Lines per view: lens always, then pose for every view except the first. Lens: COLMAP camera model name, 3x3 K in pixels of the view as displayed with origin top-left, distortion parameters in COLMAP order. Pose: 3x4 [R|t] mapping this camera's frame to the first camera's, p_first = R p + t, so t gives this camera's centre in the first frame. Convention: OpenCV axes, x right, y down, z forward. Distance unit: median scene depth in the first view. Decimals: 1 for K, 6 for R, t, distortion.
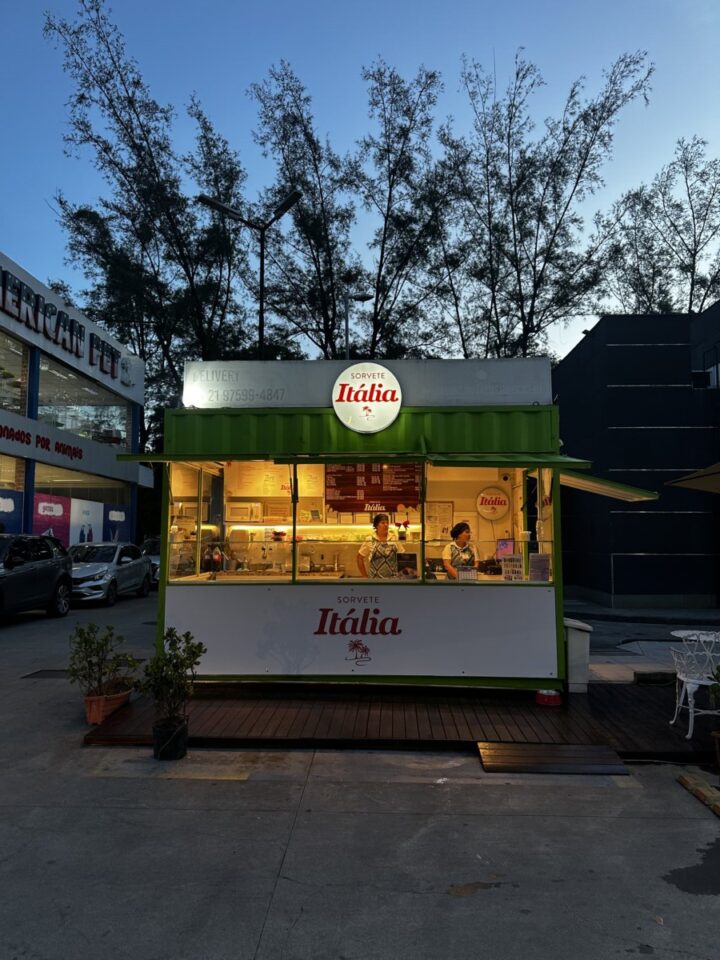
lens RADIAL K [[668.1, 0, 360.0], [0, 668.1, 480.0], [0, 0, 1]] dist [0.068689, -0.071949]
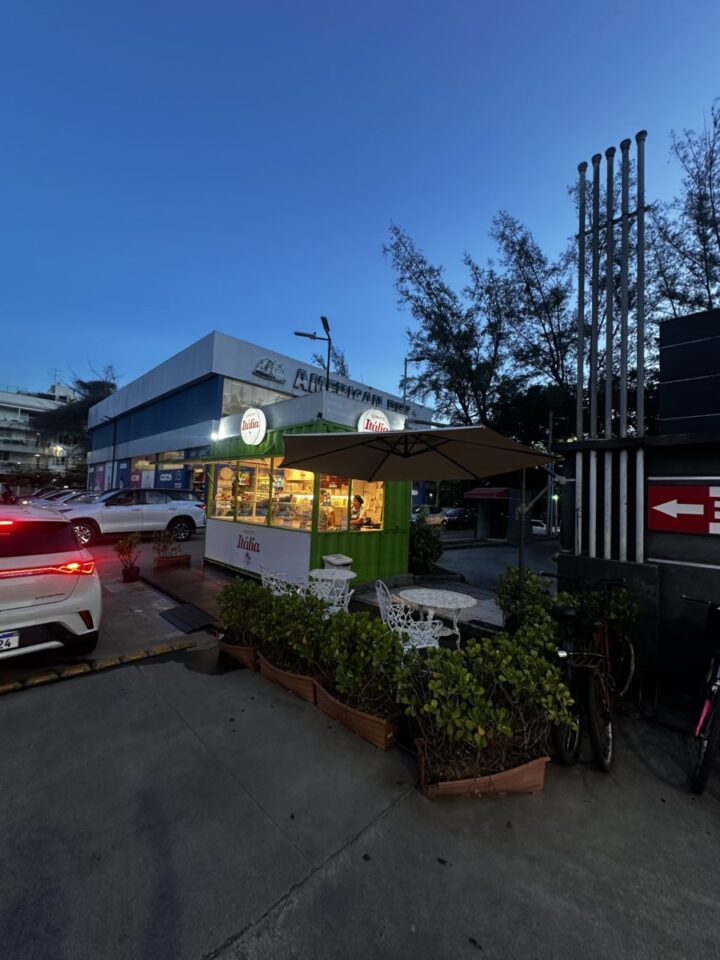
lens RADIAL K [[380.8, 0, 357.2], [0, 380.8, 478.8], [0, 0, 1]] dist [-0.002015, 0.000678]
pose [[0.737360, -0.007619, -0.675457, 0.358118], [0.014104, 0.999892, 0.004117, 0.009351], [0.675353, -0.012563, 0.737388, 0.148887]]
